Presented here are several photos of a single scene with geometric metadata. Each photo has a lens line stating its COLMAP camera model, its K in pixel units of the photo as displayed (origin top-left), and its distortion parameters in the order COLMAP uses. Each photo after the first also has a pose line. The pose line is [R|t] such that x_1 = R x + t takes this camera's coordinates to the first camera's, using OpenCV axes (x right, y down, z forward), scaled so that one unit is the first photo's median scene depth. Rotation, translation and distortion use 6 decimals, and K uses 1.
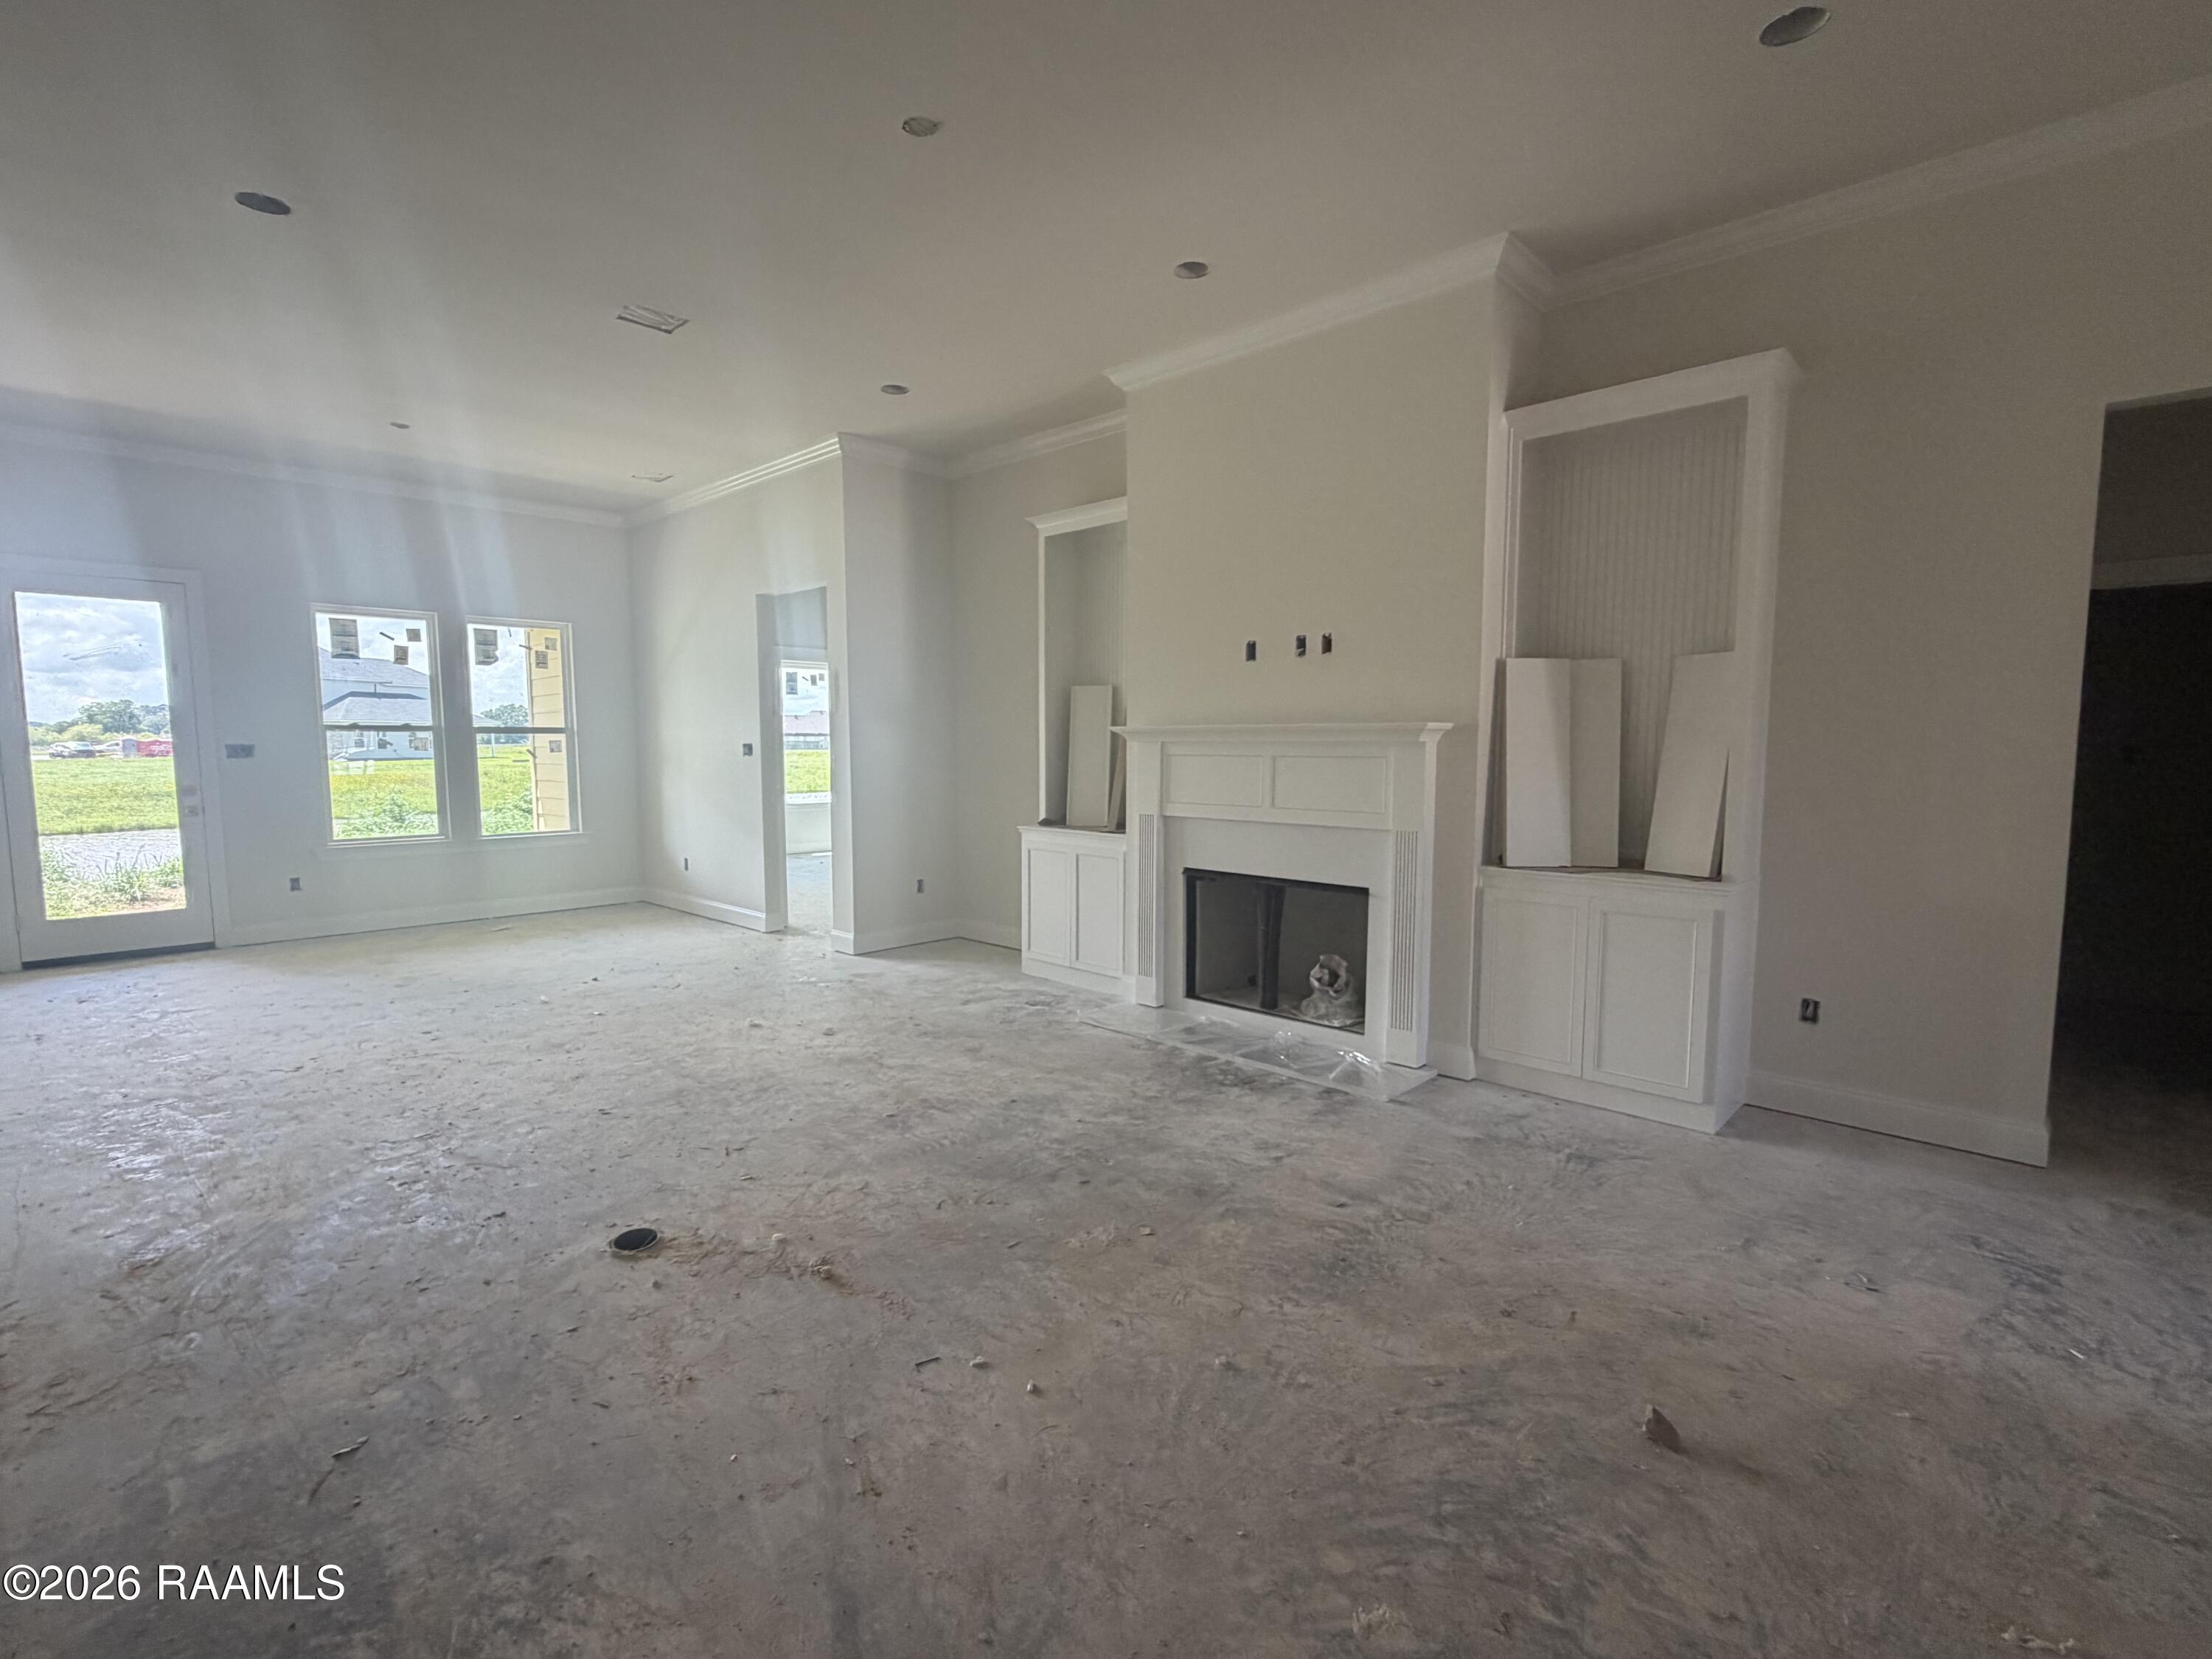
lens RADIAL K [[1099.6, 0, 1106.0], [0, 1099.6, 829.5], [0, 0, 1]] dist [-0.001836, -0.000156]
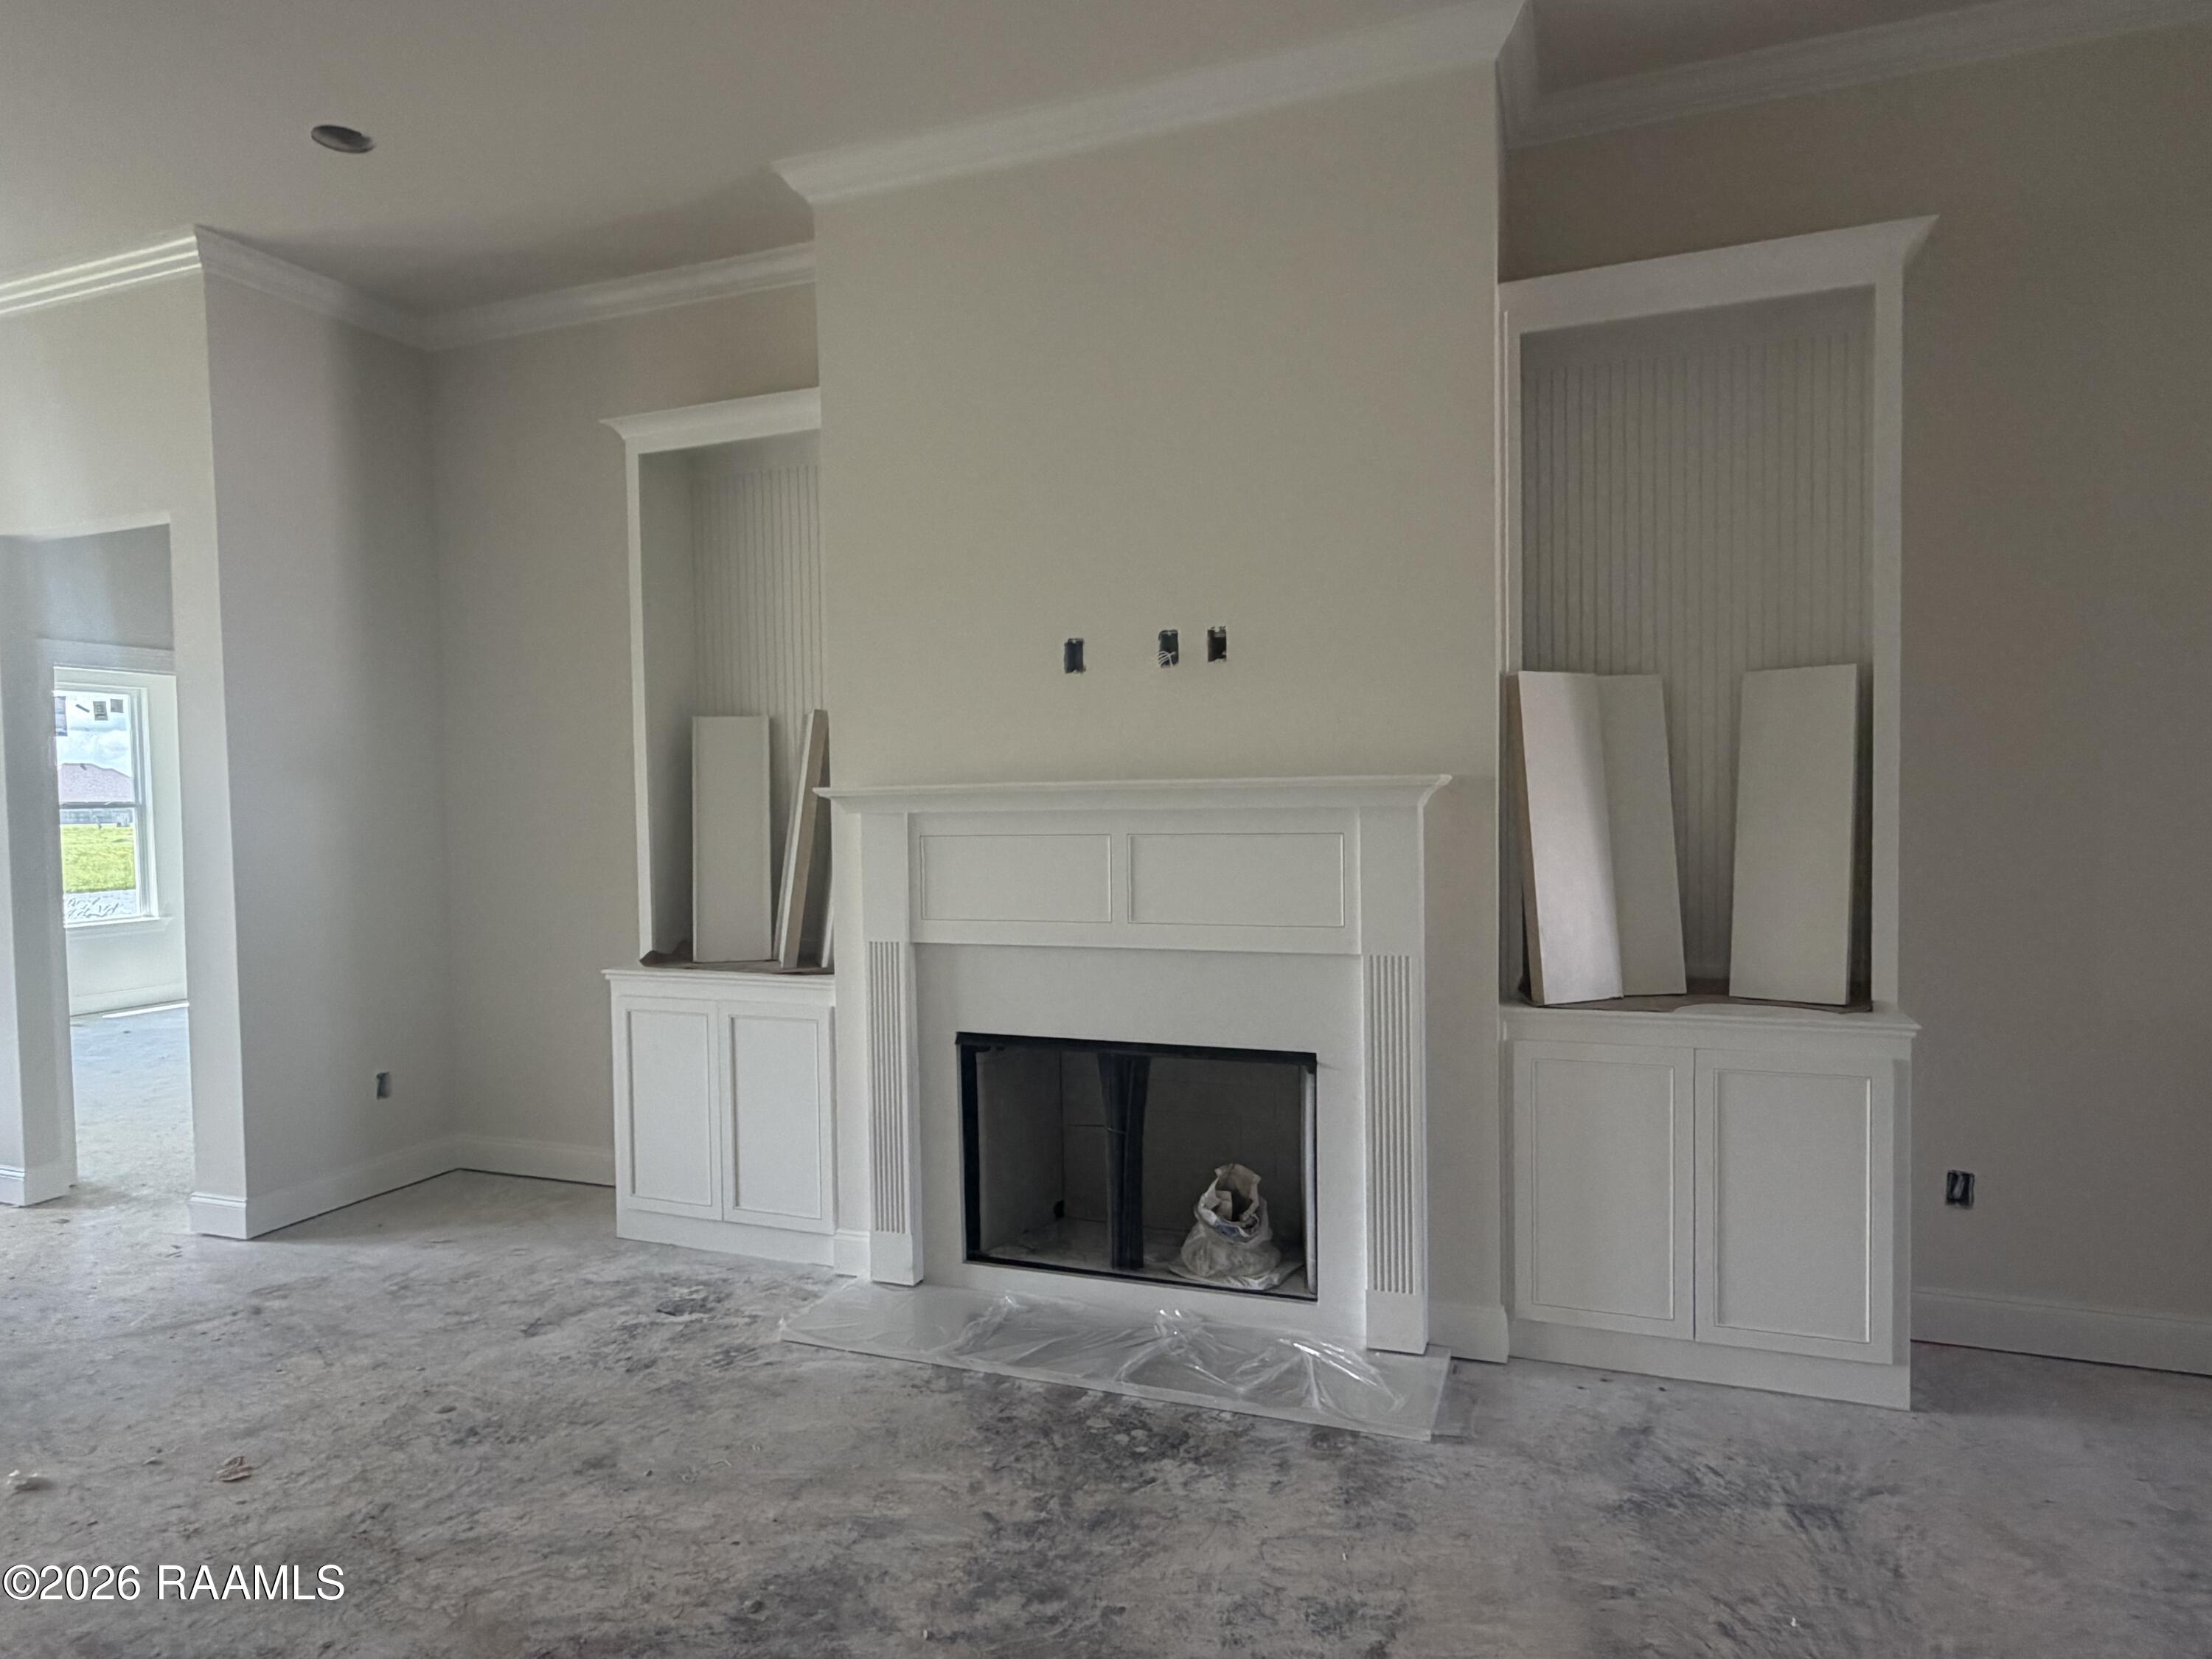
lens RADIAL K [[1343.6, 0, 1106.0], [0, 1343.6, 829.5], [0, 0, 1]] dist [0.002585, -0.000480]
pose [[0.919335, -0.028146, 0.392469, -0.136449], [0.049508, 0.997786, -0.044413, -0.037738], [-0.390350, 0.060261, 0.918692, 0.344730]]
